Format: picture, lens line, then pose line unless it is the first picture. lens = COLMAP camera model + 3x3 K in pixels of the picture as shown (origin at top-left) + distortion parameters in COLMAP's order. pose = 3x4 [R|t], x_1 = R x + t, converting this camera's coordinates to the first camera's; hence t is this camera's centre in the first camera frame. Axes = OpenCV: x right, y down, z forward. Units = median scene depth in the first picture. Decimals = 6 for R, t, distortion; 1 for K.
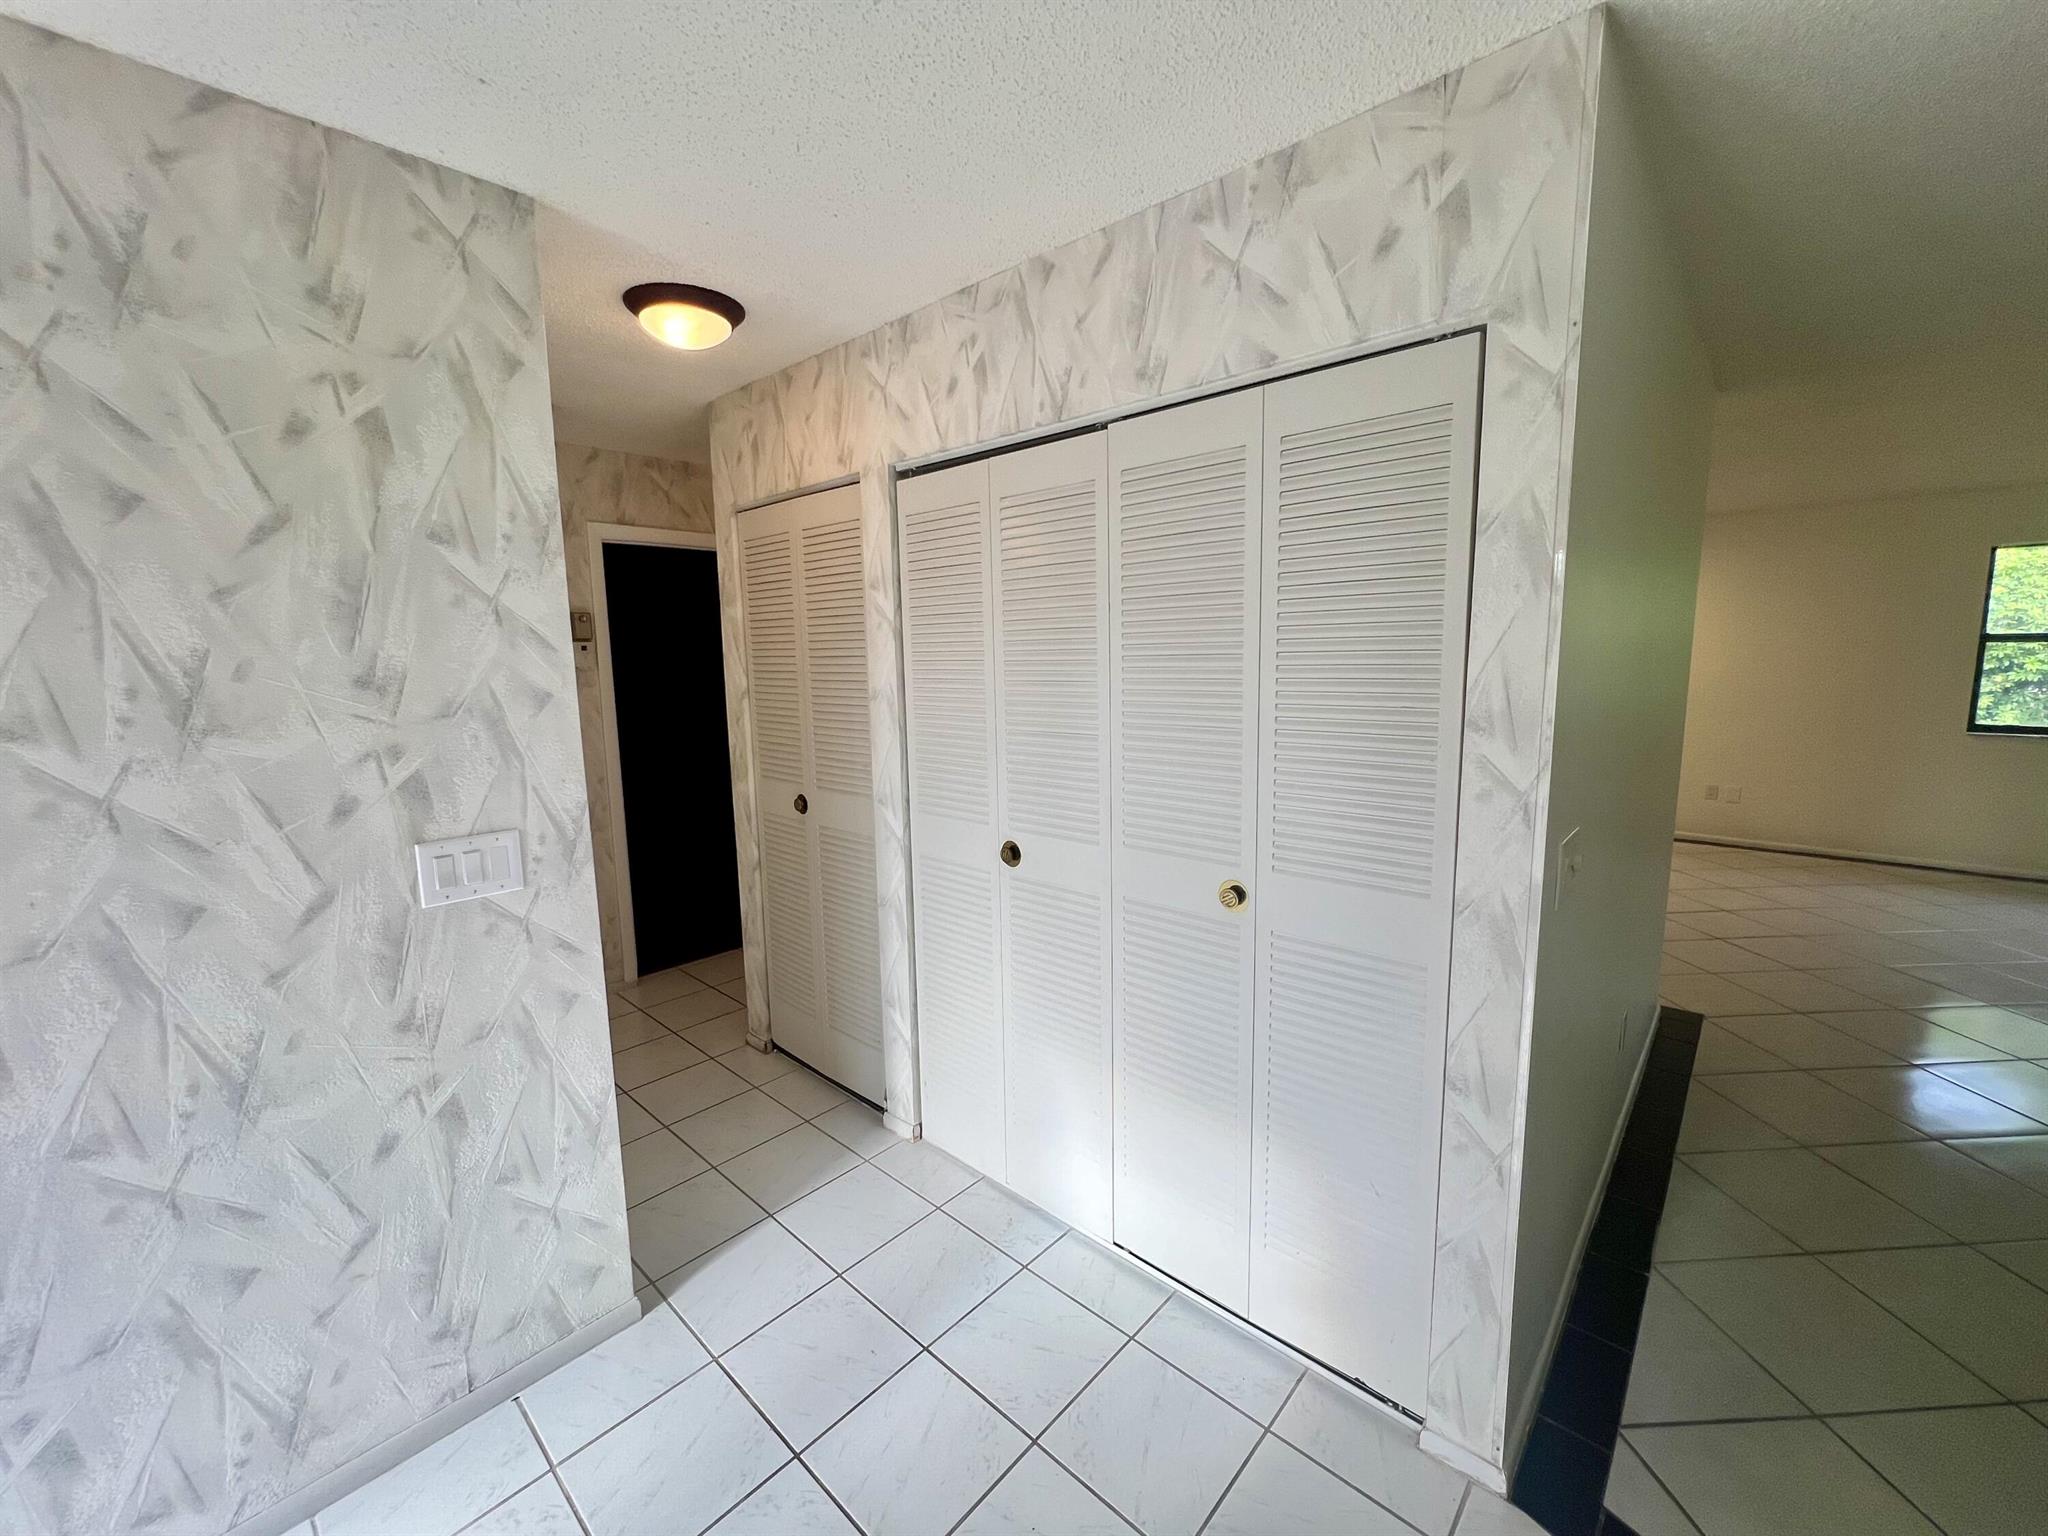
lens RADIAL K [[823.9, 0, 1023.8], [0, 823.9, 765.4], [0, 0, 1]] dist [-0.004233, -0.000313]
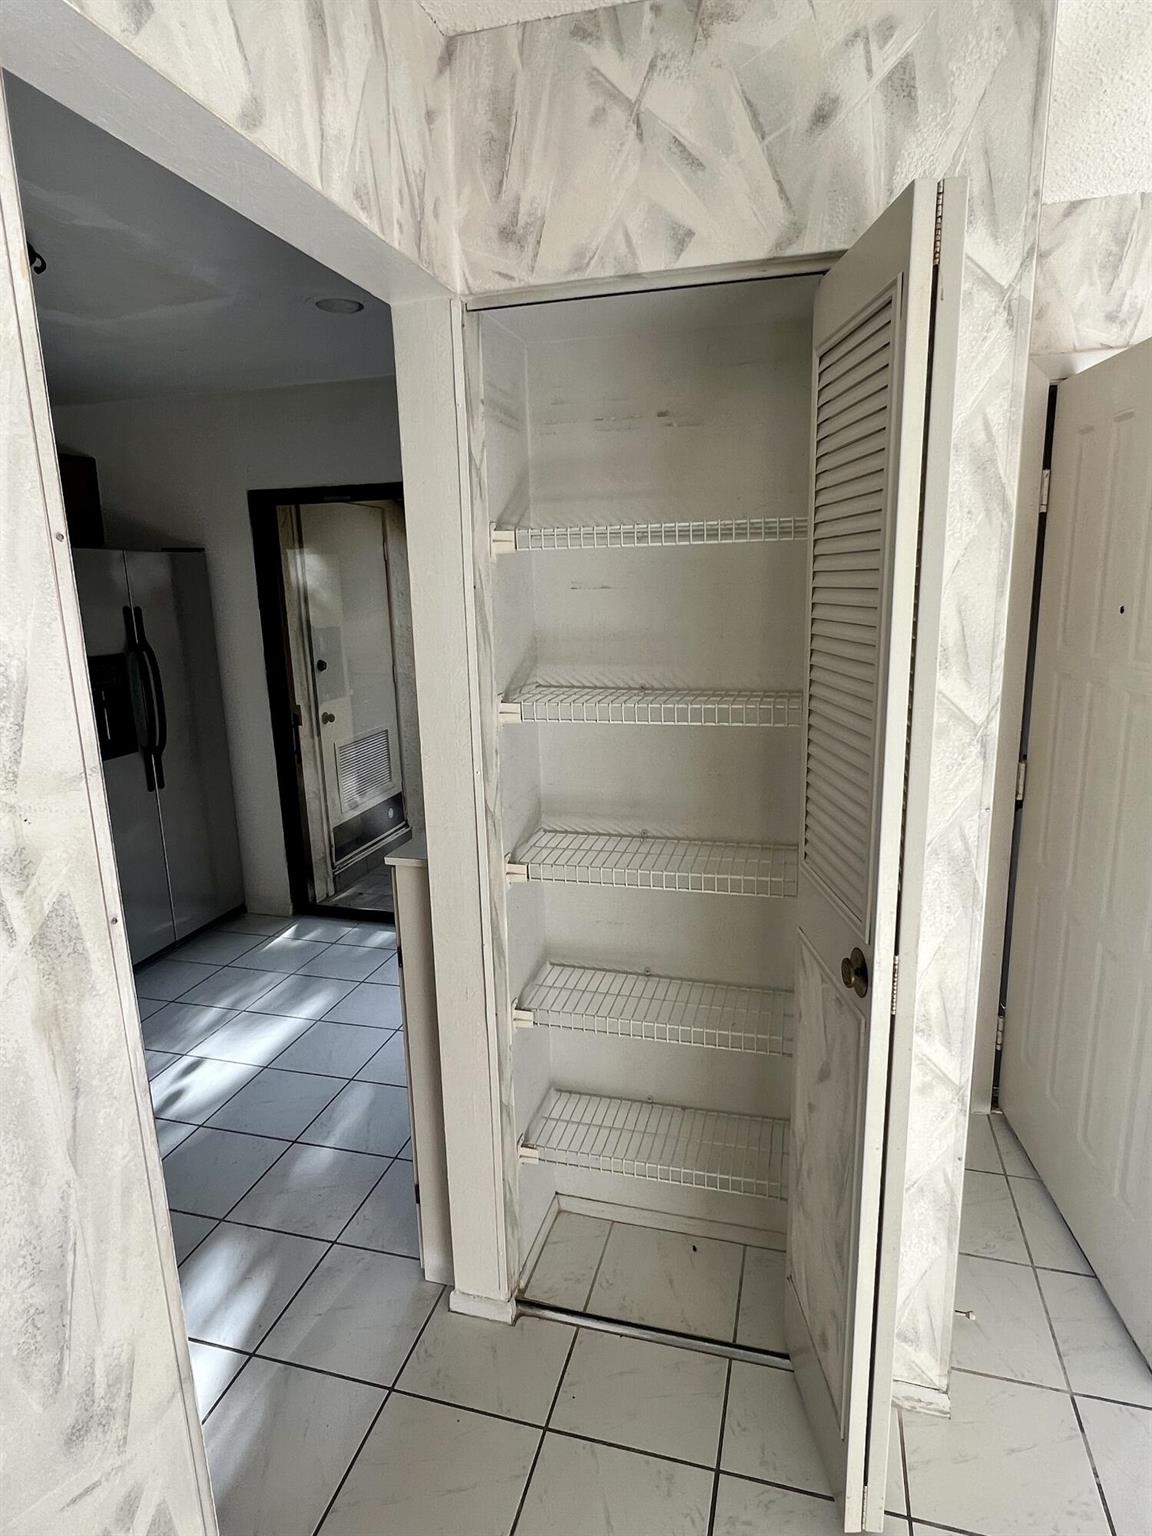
lens RADIAL K [[872.0, 0, 578.0], [0, 872.0, 770.5], [0, 0, 1]] dist [-0.007256, 0.004234]
pose [[0.883407, -0.114571, 0.454385, -0.276665], [0.086561, 0.992862, 0.082054, -0.037360], [-0.460542, -0.033155, 0.887018, 0.264238]]
